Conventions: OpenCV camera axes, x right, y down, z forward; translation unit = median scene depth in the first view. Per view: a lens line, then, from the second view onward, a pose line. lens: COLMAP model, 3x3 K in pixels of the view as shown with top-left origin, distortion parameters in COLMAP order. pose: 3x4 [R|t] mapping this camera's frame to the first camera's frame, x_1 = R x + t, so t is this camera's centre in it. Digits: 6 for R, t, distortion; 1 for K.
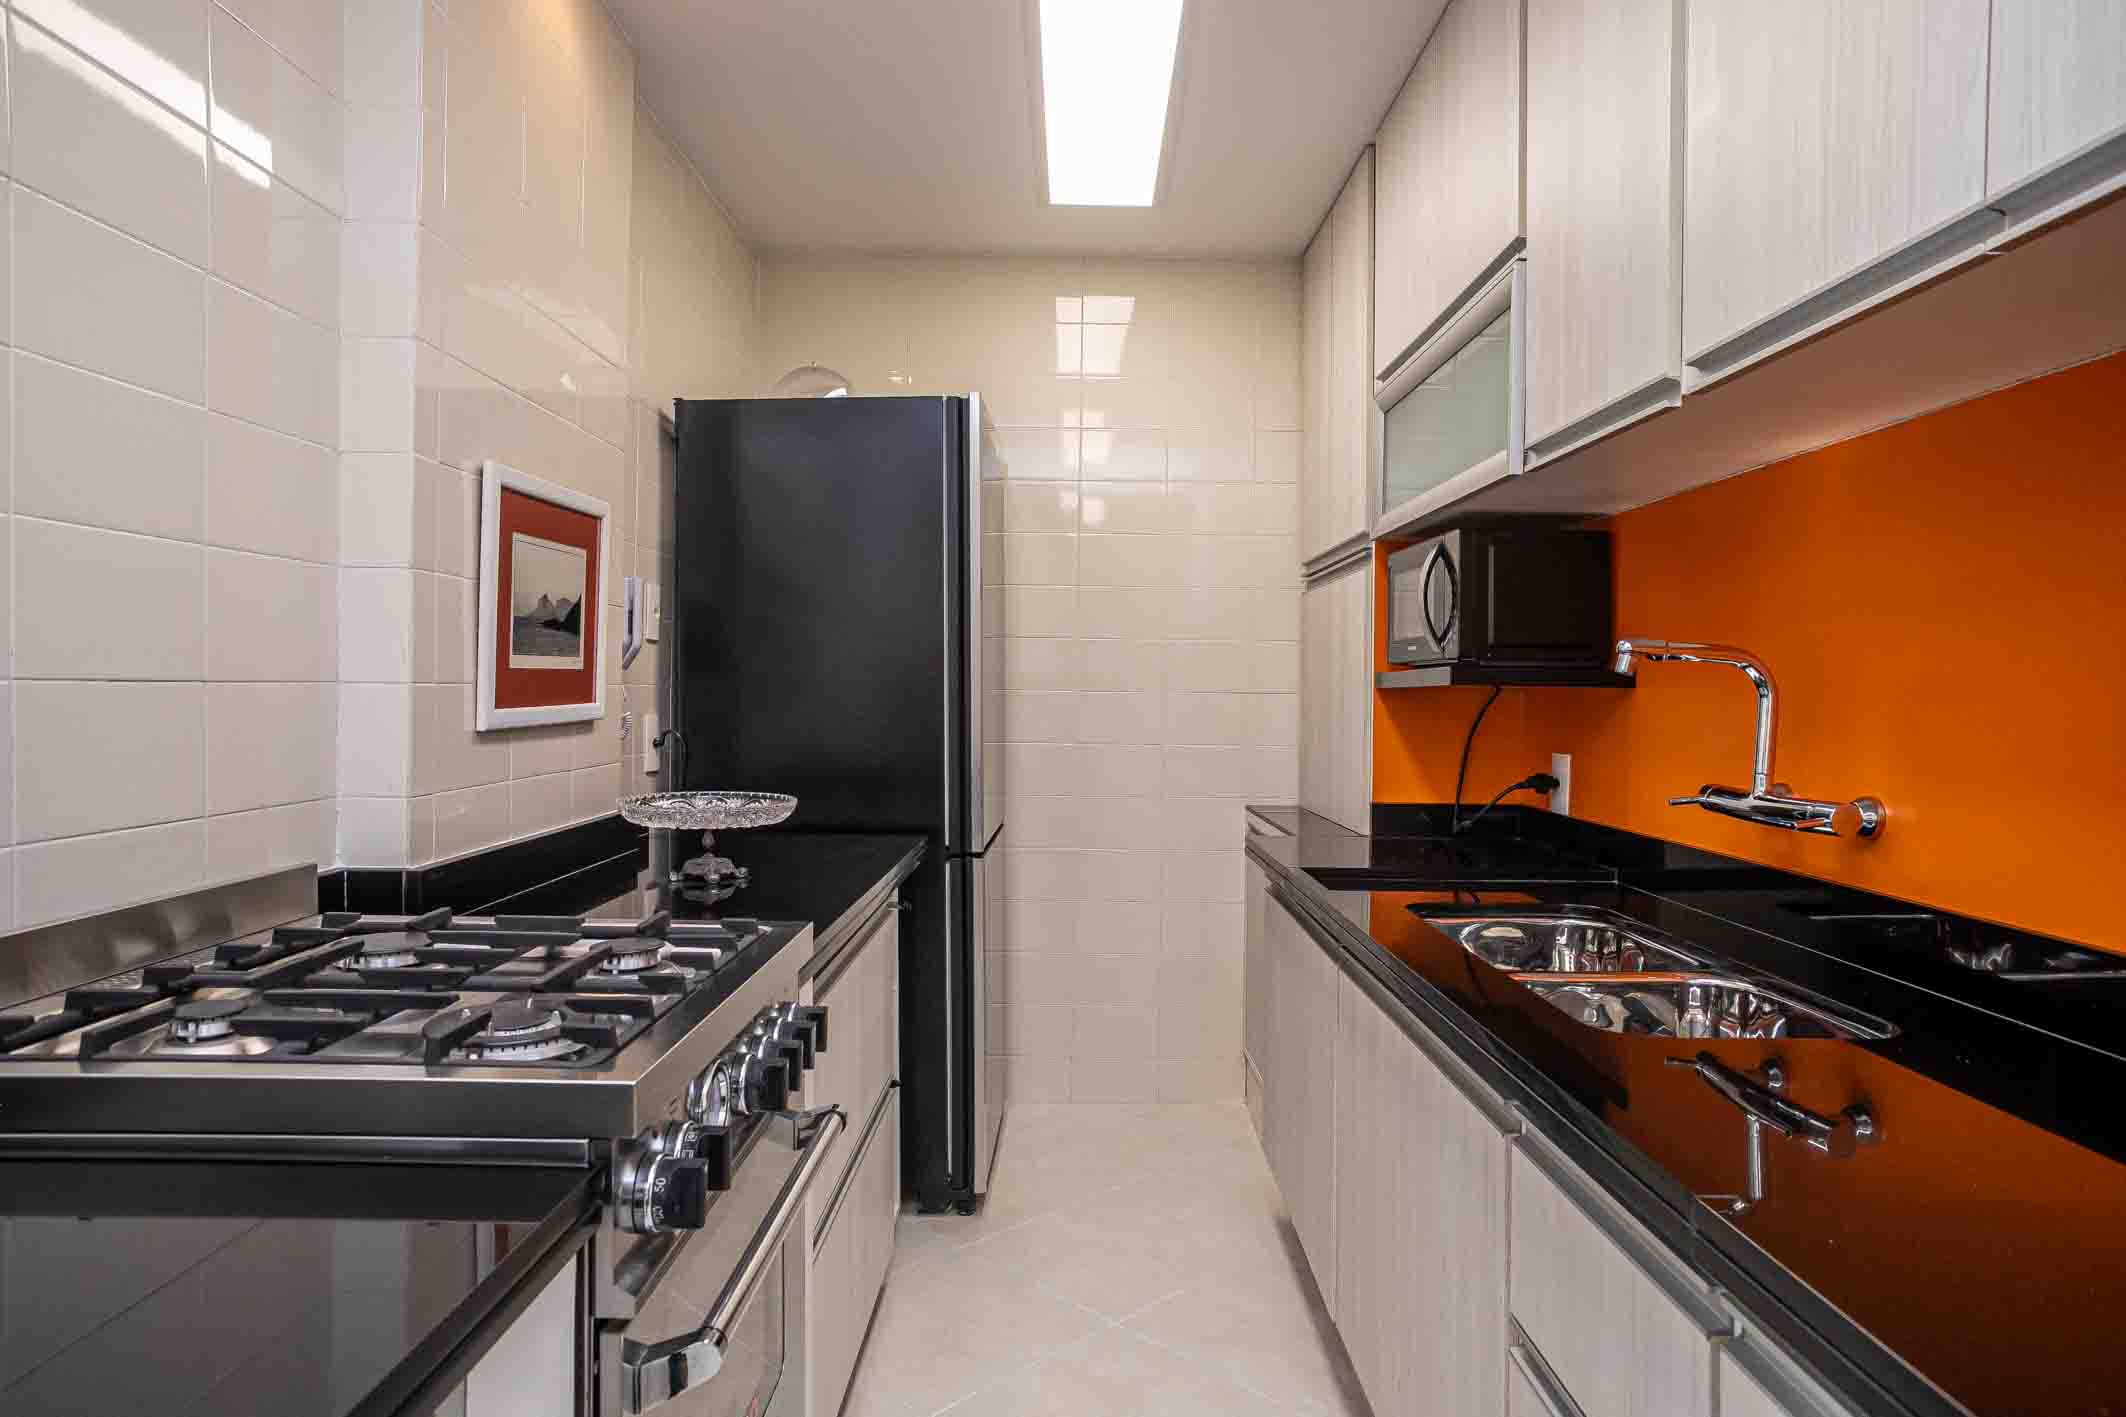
lens RADIAL K [[1322.6, 0, 1074.8], [0, 1322.6, 716.2], [0, 0, 1]] dist [-0.036317, 0.002084]
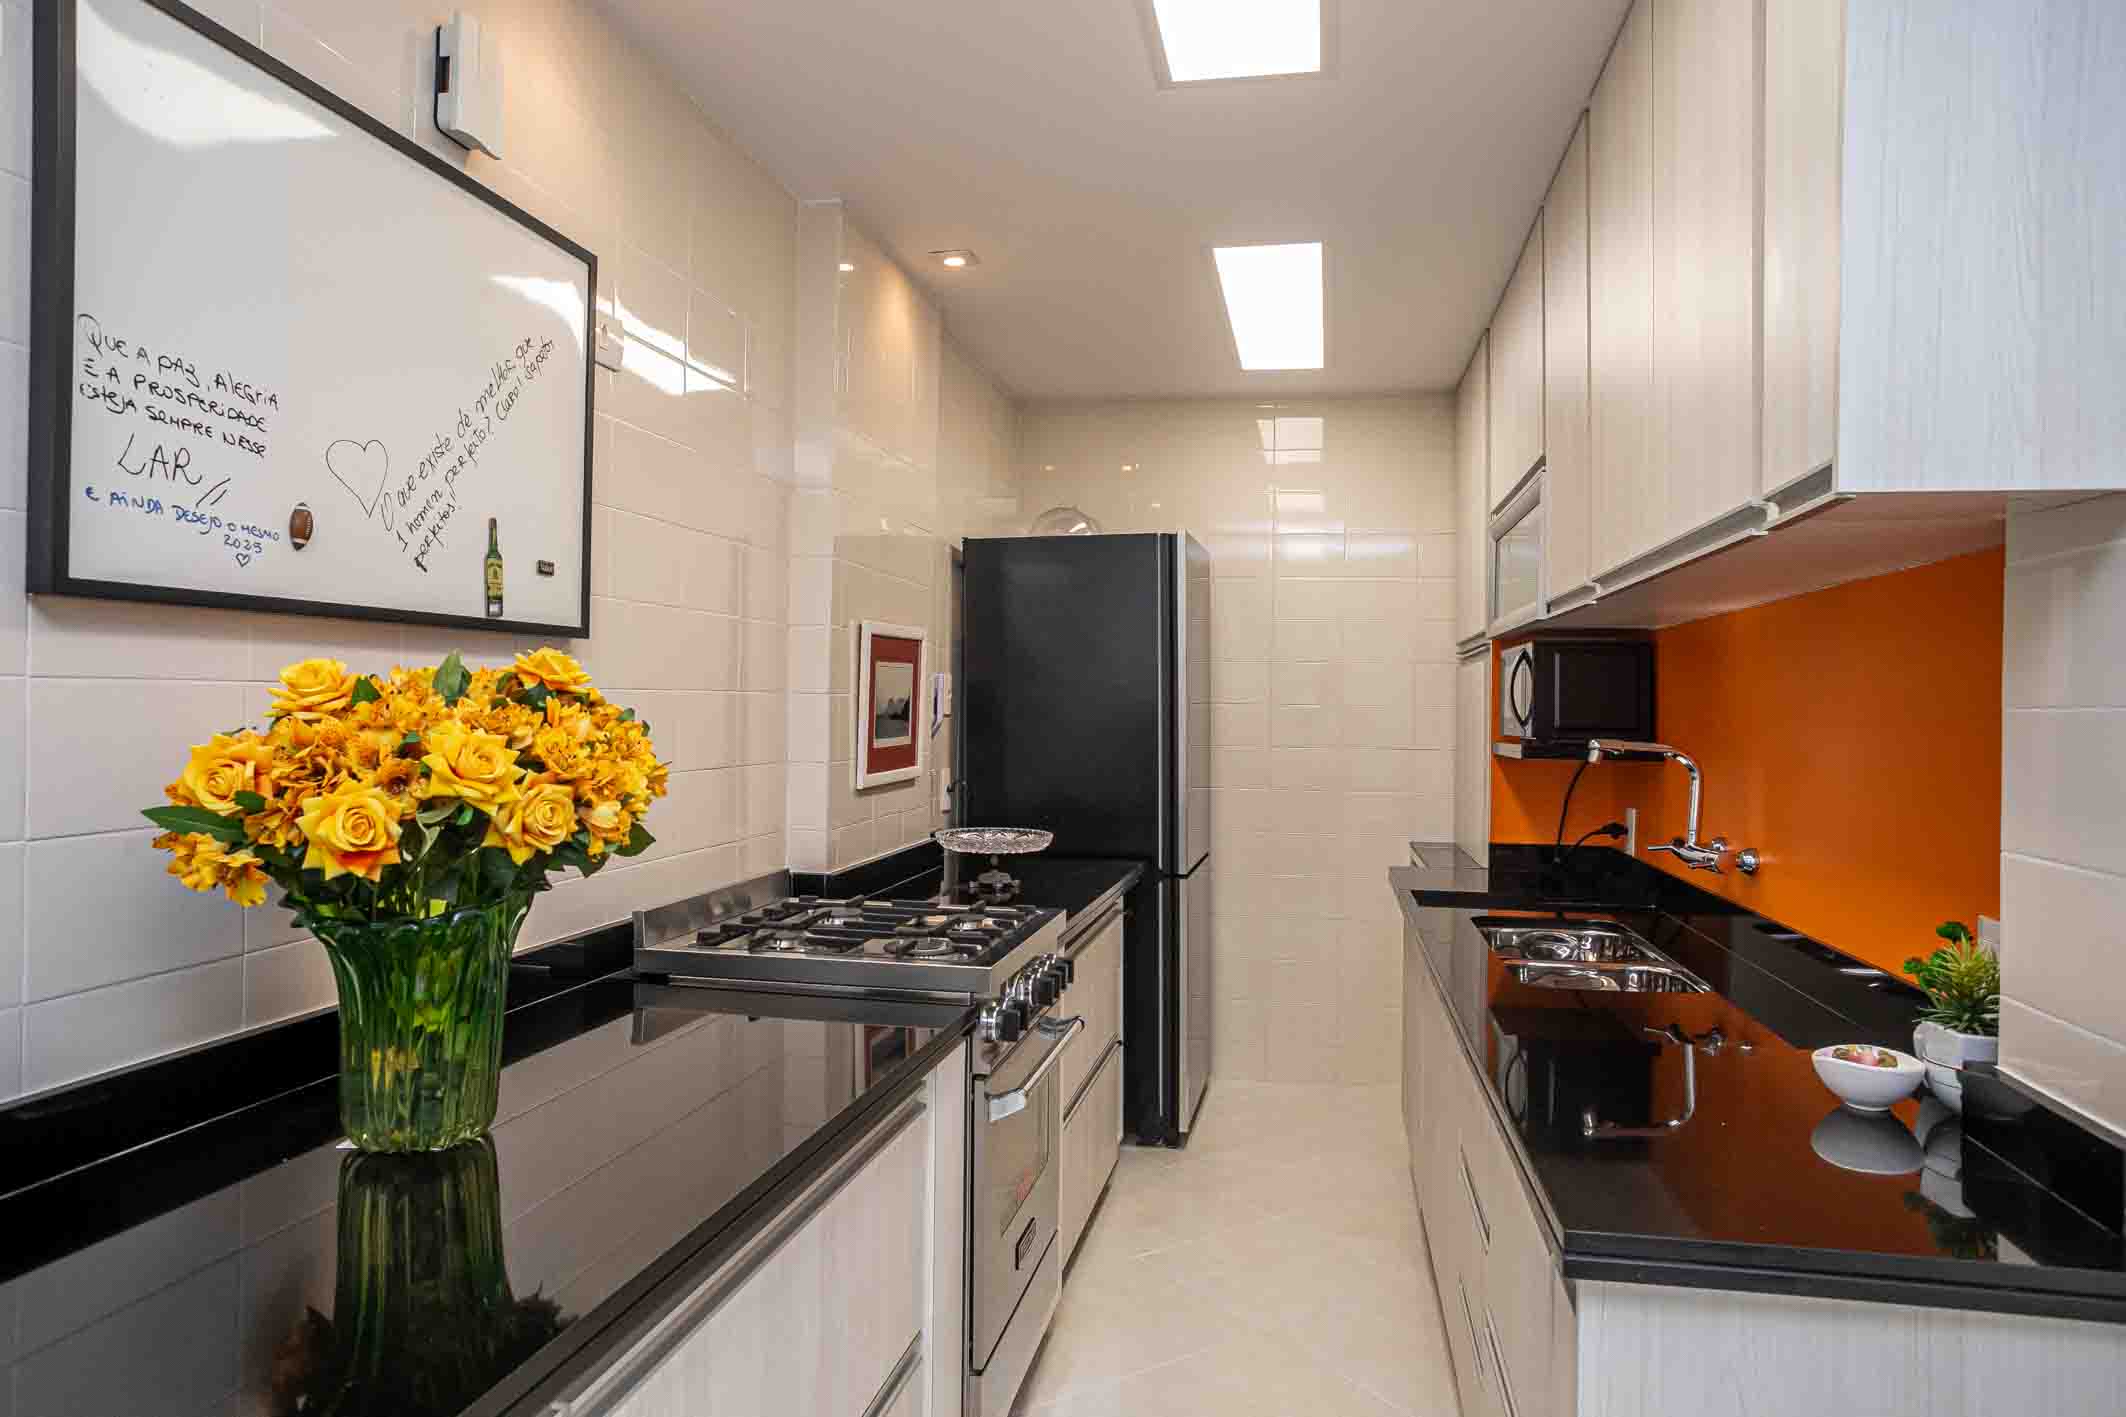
lens RADIAL K [[1386.3, 0, 1059.9], [0, 1386.3, 702.2], [0, 0, 1]] dist [-0.000066, 0.000113]
pose [[0.981938, -0.000871, -0.189200, 0.079606], [-0.004034, 0.999666, -0.025537, -0.039490], [0.189159, 0.025839, 0.981606, -0.458812]]
